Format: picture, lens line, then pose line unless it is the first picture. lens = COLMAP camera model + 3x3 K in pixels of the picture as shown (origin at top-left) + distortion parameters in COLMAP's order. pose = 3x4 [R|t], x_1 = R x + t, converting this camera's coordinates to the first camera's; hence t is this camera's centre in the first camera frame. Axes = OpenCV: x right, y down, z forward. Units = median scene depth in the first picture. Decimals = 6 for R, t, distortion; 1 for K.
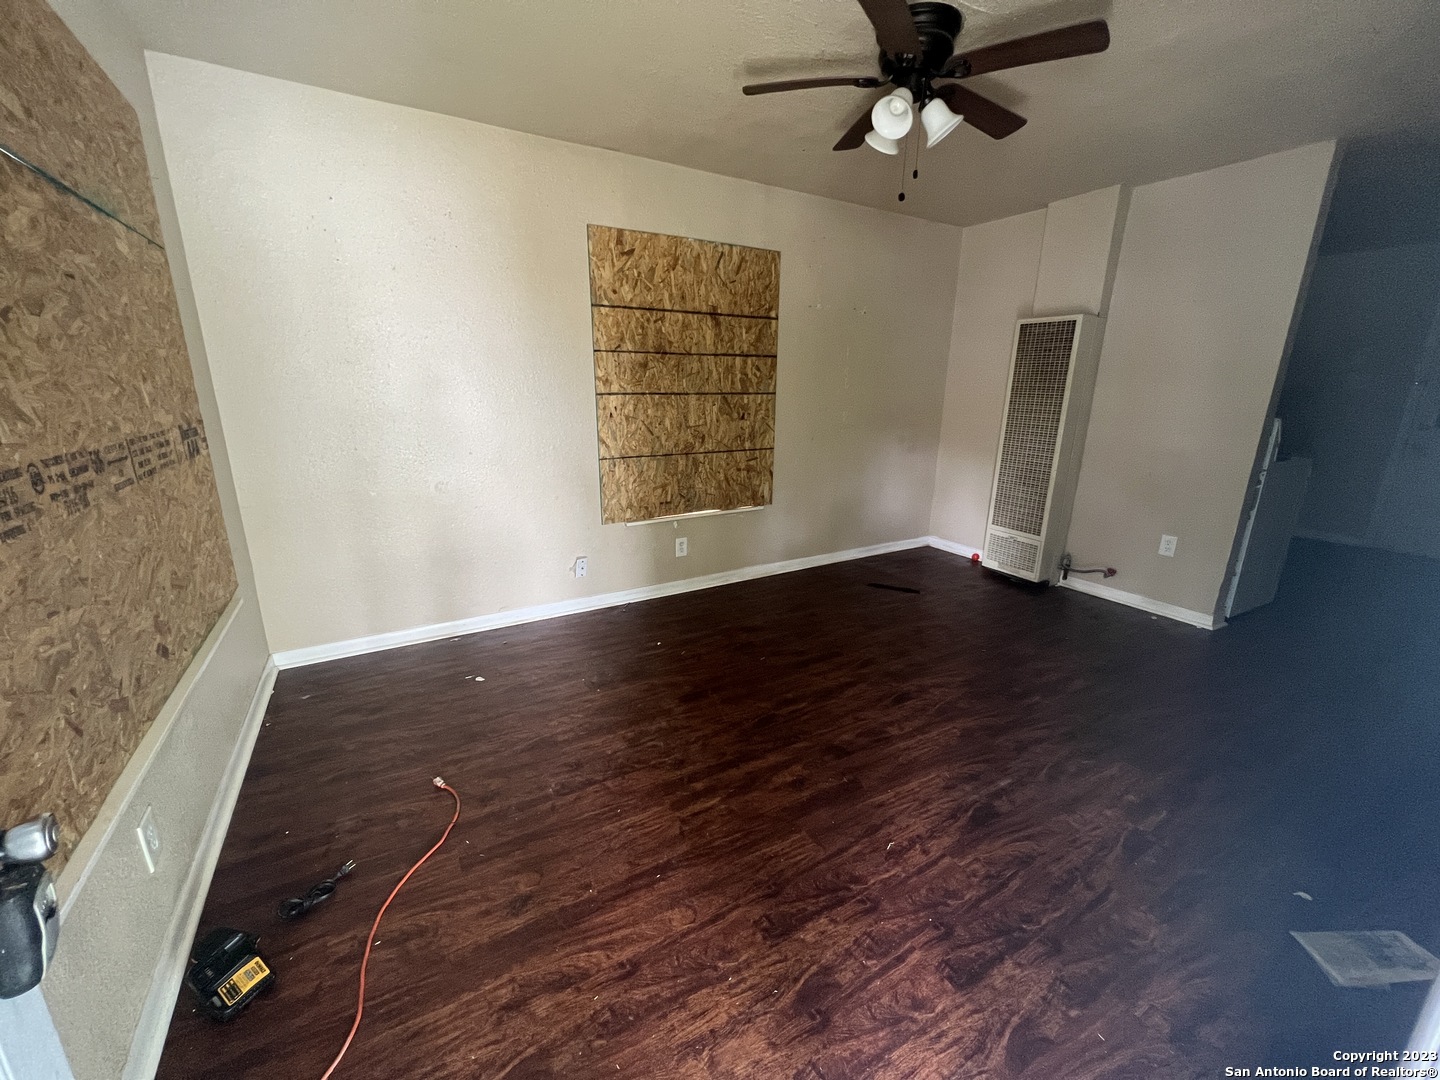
lens RADIAL K [[577.3, 0, 721.2], [0, 577.3, 534.9], [0, 0, 1]] dist [0.010267, 0.000074]
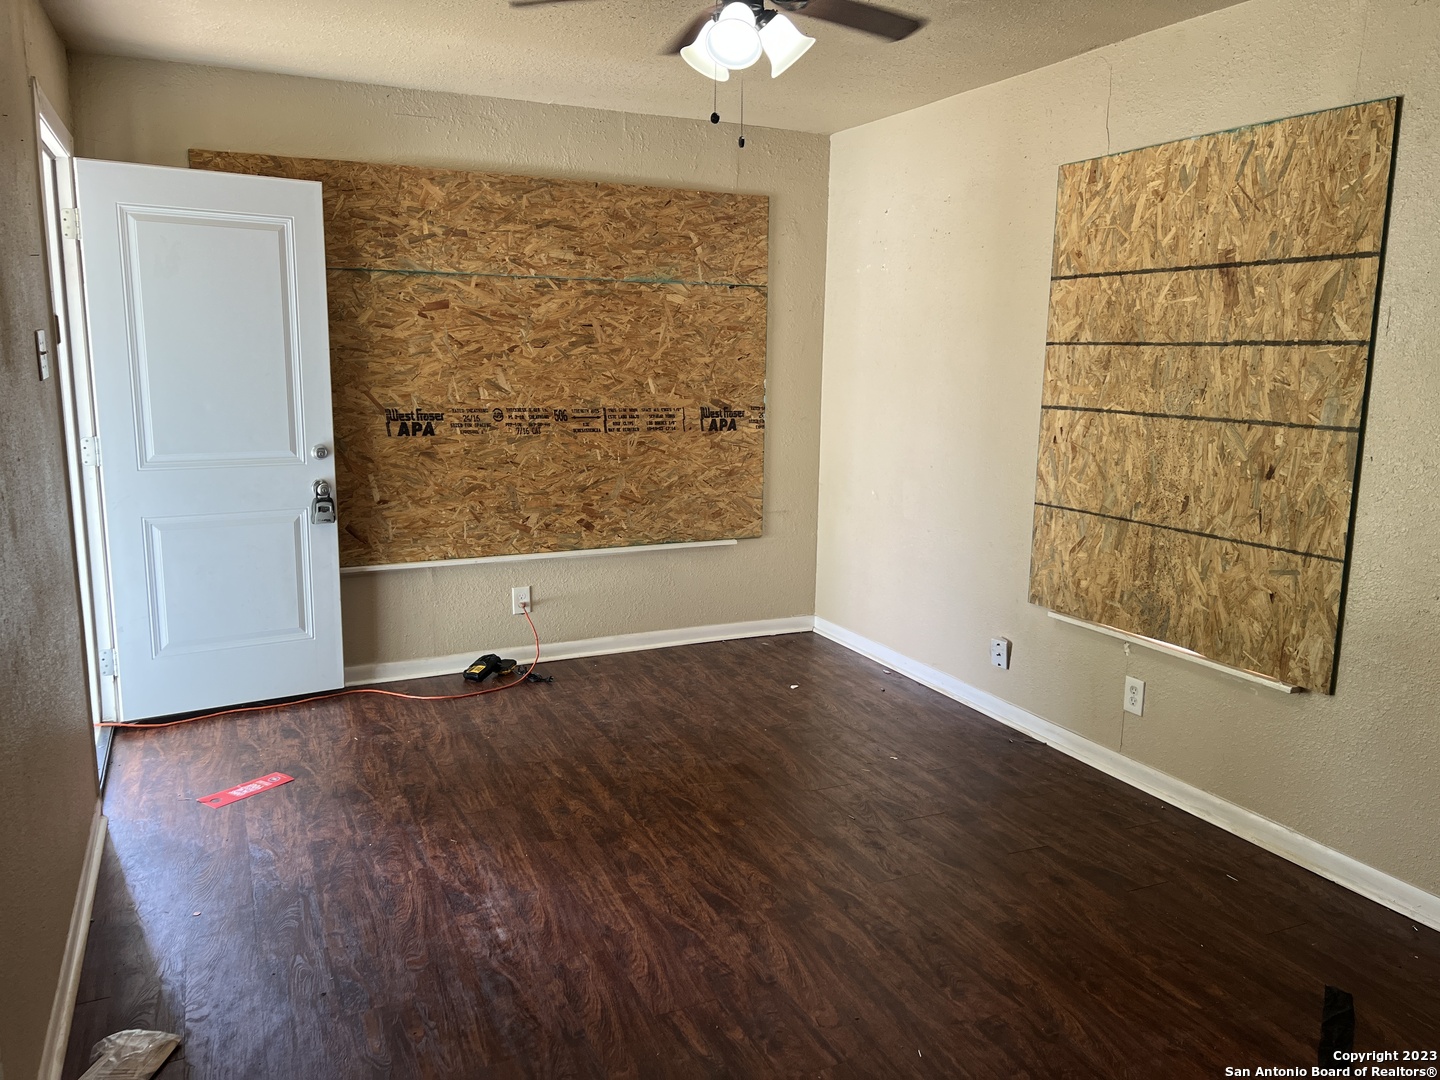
lens RADIAL K [[1054.9, 0, 720.0], [0, 1054.9, 540.0], [0, 0, 1]] dist [0.082139, -0.076341]
pose [[-0.081935, 0.169012, -0.982202, 1.092875], [-0.272532, 0.944154, 0.185200, -0.232148], [0.958652, 0.282856, -0.031298, 0.749346]]
